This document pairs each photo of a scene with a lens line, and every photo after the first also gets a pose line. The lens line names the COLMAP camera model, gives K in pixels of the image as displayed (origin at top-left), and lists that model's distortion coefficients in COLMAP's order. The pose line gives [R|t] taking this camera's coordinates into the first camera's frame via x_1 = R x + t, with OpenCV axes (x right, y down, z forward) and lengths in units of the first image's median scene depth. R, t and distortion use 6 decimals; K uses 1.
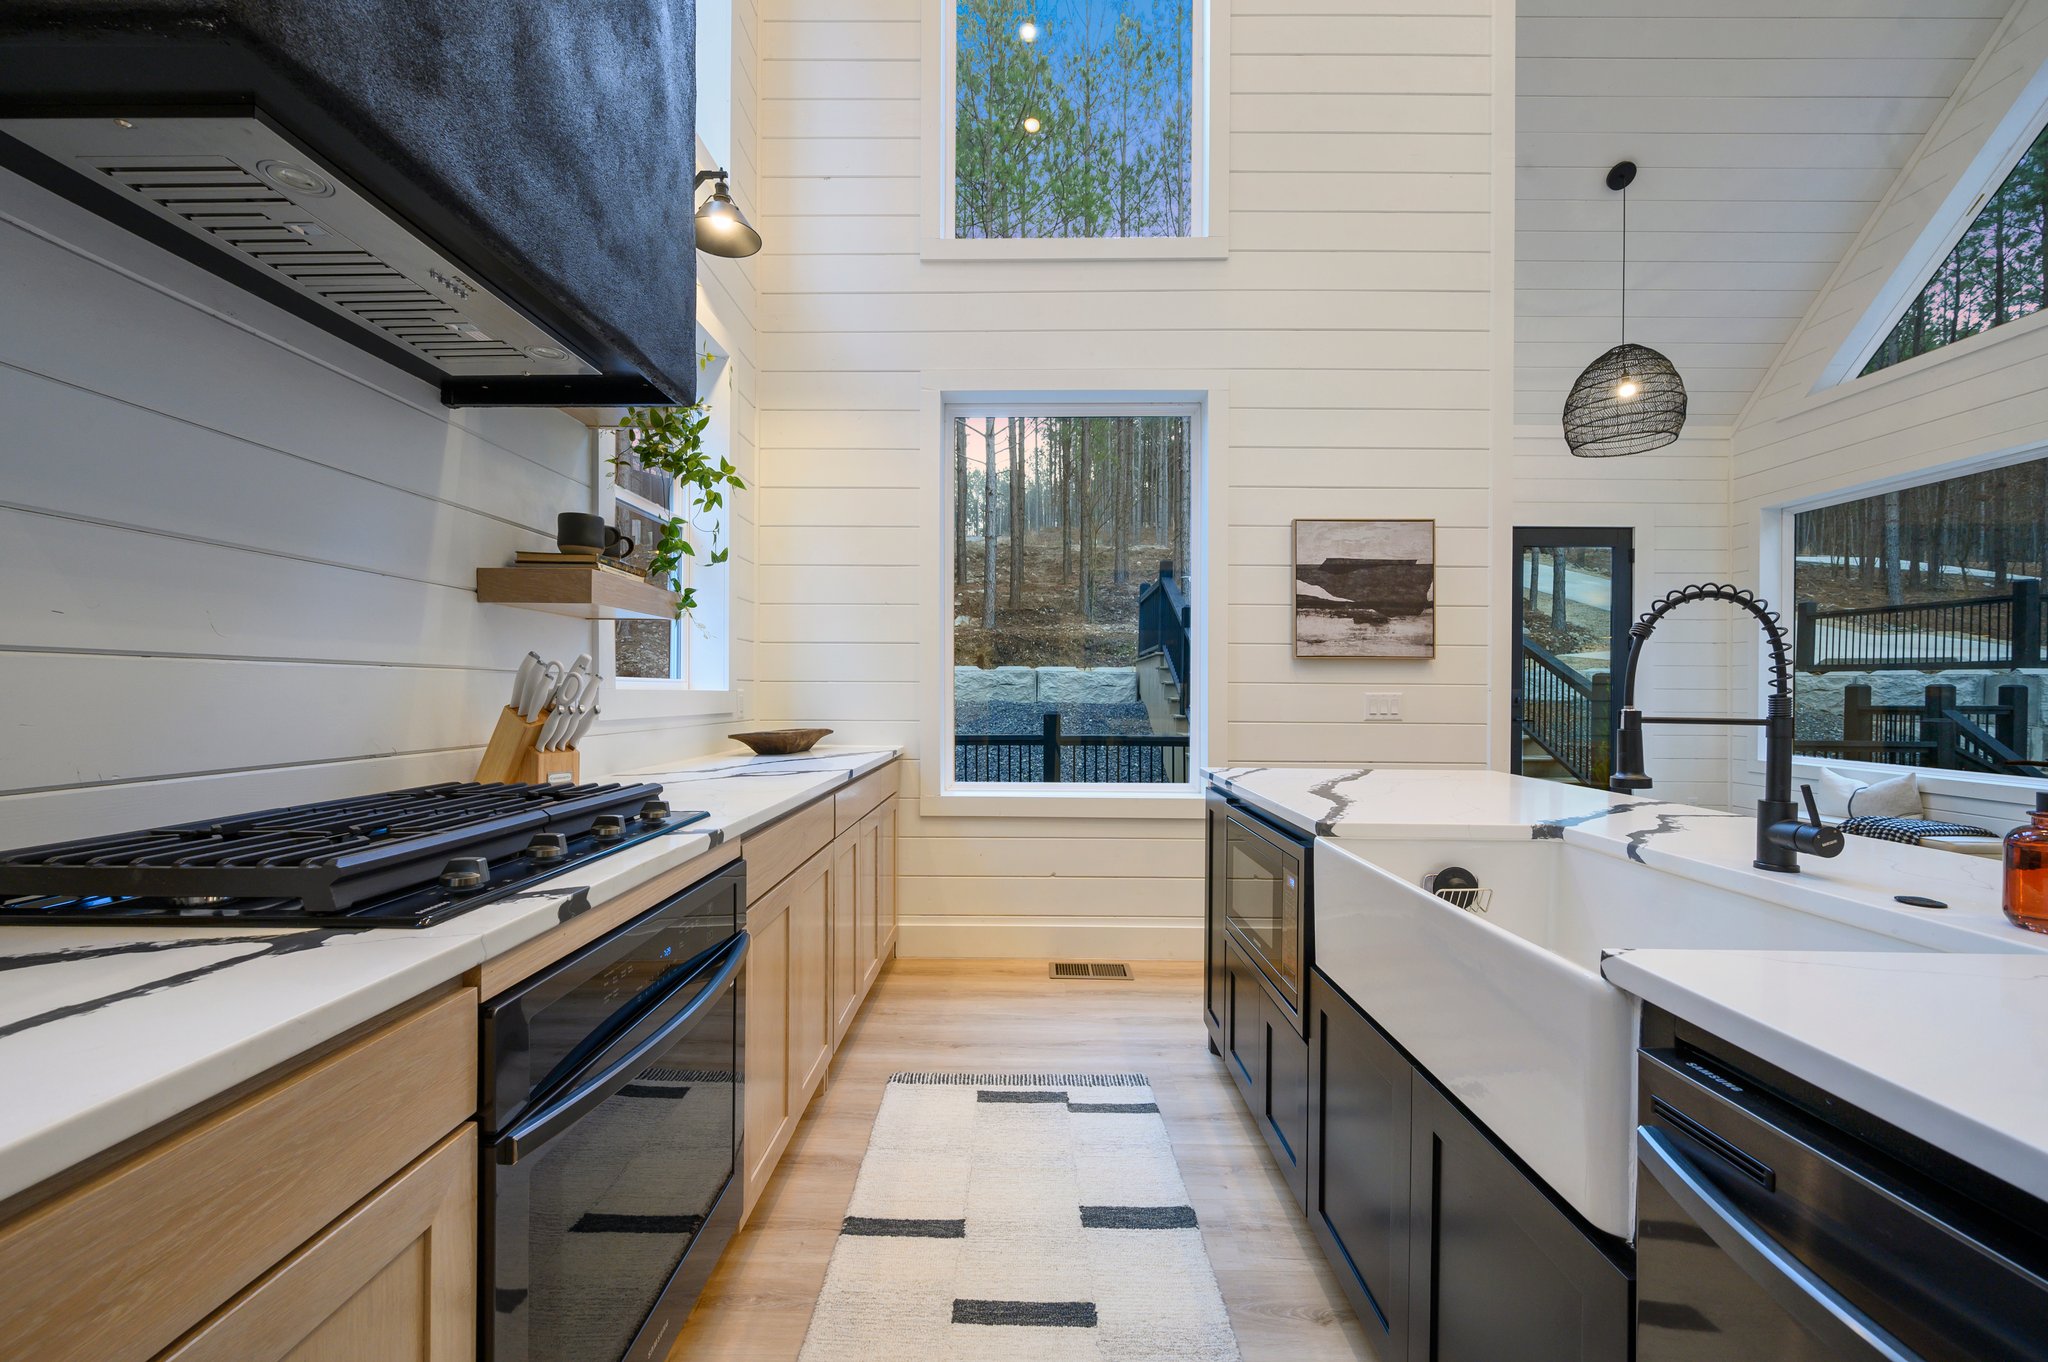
lens RADIAL K [[816.2, 0, 1020.5], [0, 816.2, 688.5], [0, 0, 1]] dist [-0.002756, 0.000294]
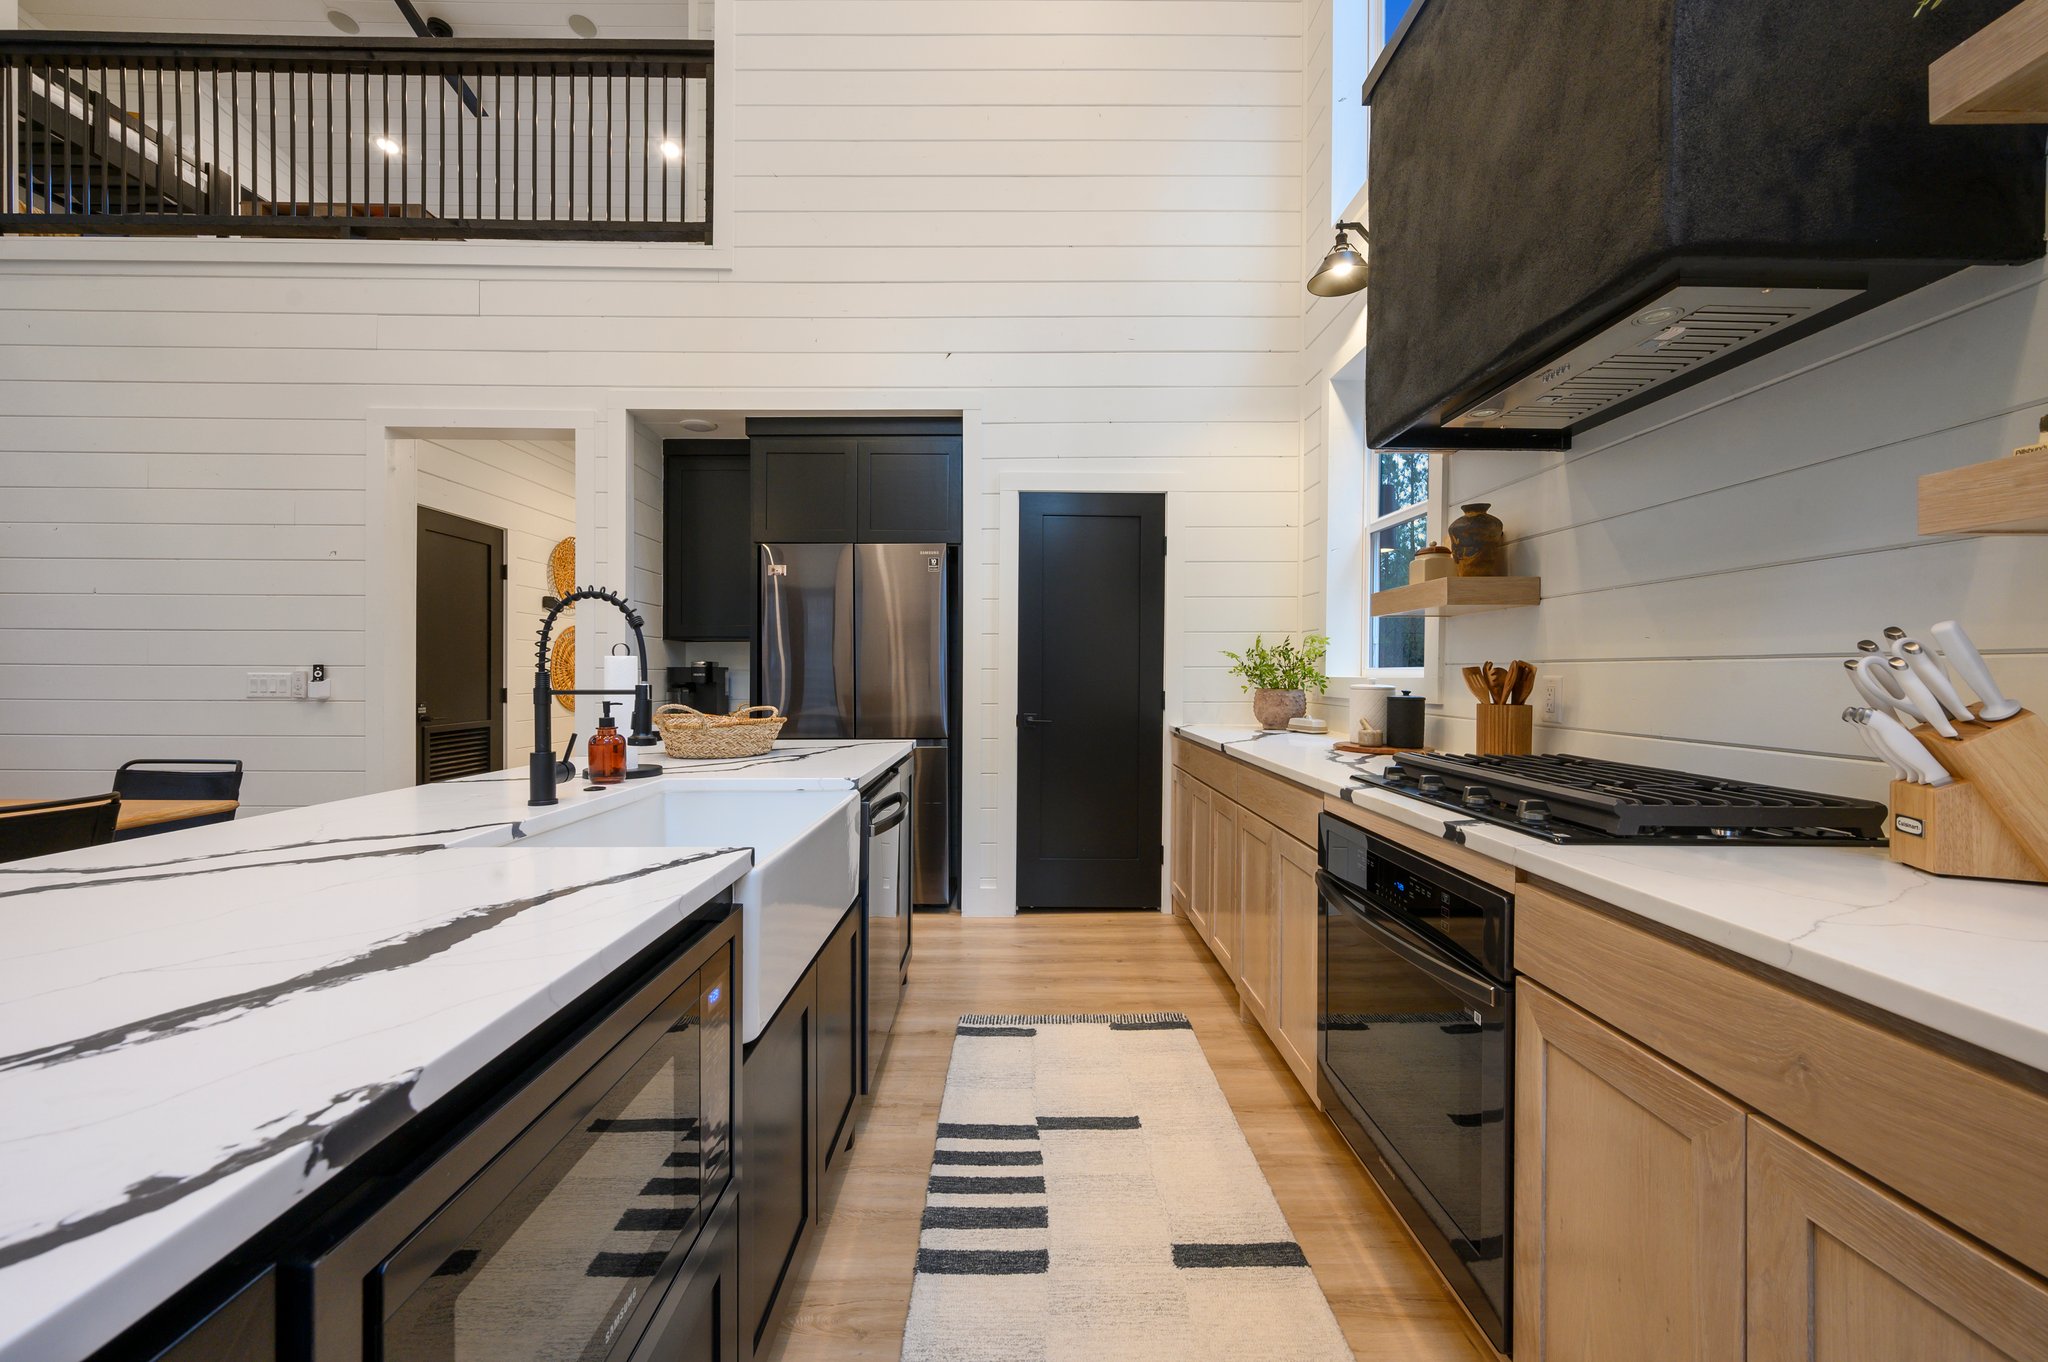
lens RADIAL K [[816.2, 0, 1030.6], [0, 816.2, 679.1], [0, 0, 1]] dist [-0.002756, 0.000294]
pose [[-0.999646, -0.012479, -0.023502, 0.147945], [-0.012582, 0.999912, 0.004259, 0.003388], [0.023447, 0.004554, -0.999715, 1.961018]]
